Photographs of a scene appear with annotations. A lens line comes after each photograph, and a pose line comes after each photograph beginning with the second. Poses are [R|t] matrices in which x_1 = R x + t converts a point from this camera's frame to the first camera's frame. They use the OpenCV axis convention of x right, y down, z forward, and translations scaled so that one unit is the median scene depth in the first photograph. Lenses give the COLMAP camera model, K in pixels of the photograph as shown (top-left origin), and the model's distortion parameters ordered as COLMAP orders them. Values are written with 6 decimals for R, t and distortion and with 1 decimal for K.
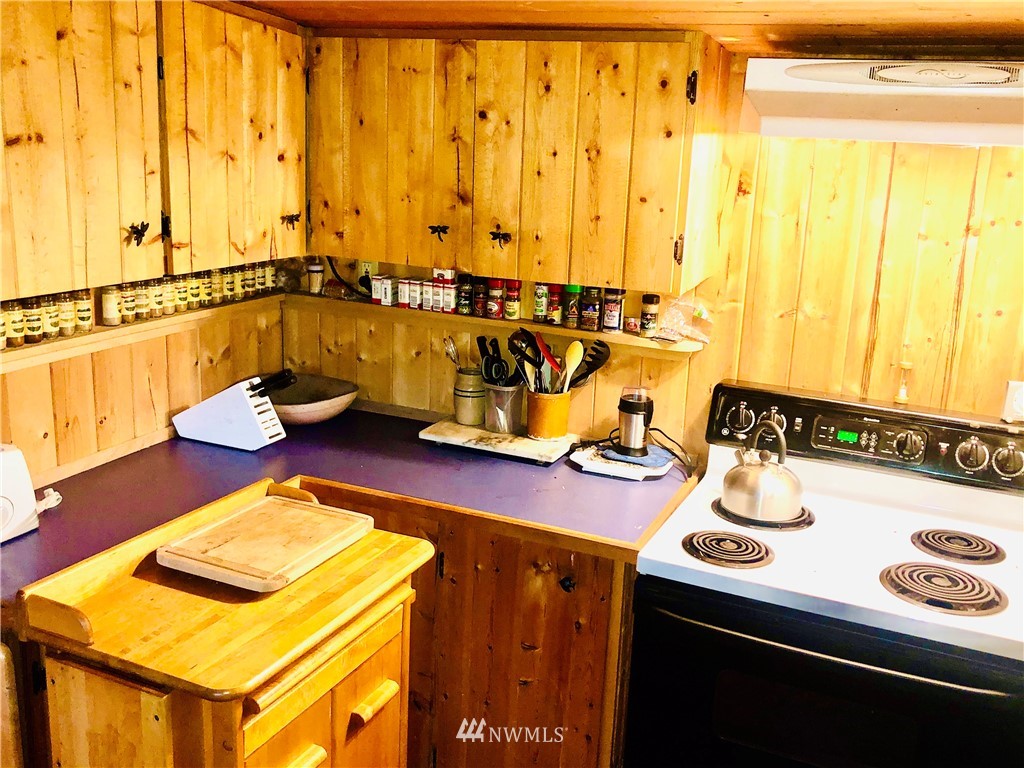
lens RADIAL K [[1012.7, 0, 512.0], [0, 1012.7, 384.0], [0, 0, 1]] dist [0.140109, -0.238096]
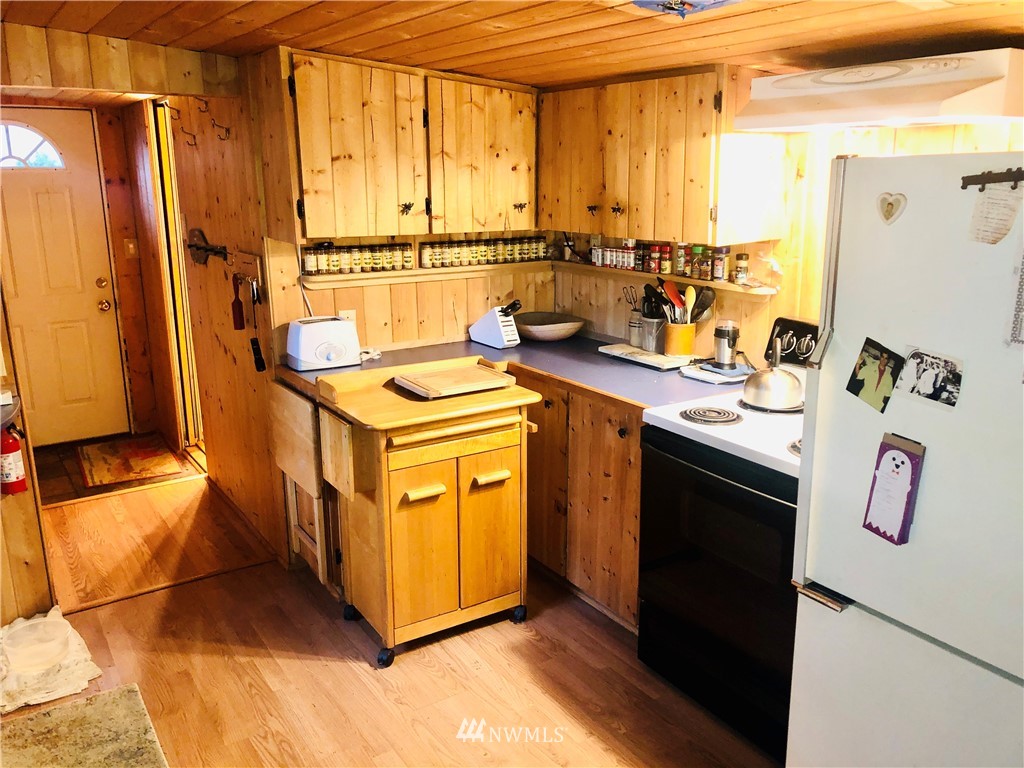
lens RADIAL K [[865.8, 0, 512.0], [0, 865.8, 384.0], [0, 0, 1]] dist [0.094389, -0.008040]
pose [[0.836260, 0.084191, -0.541832, 0.536006], [-0.095818, 0.995376, 0.006779, 0.112437], [0.539897, 0.046248, 0.840460, -0.168019]]
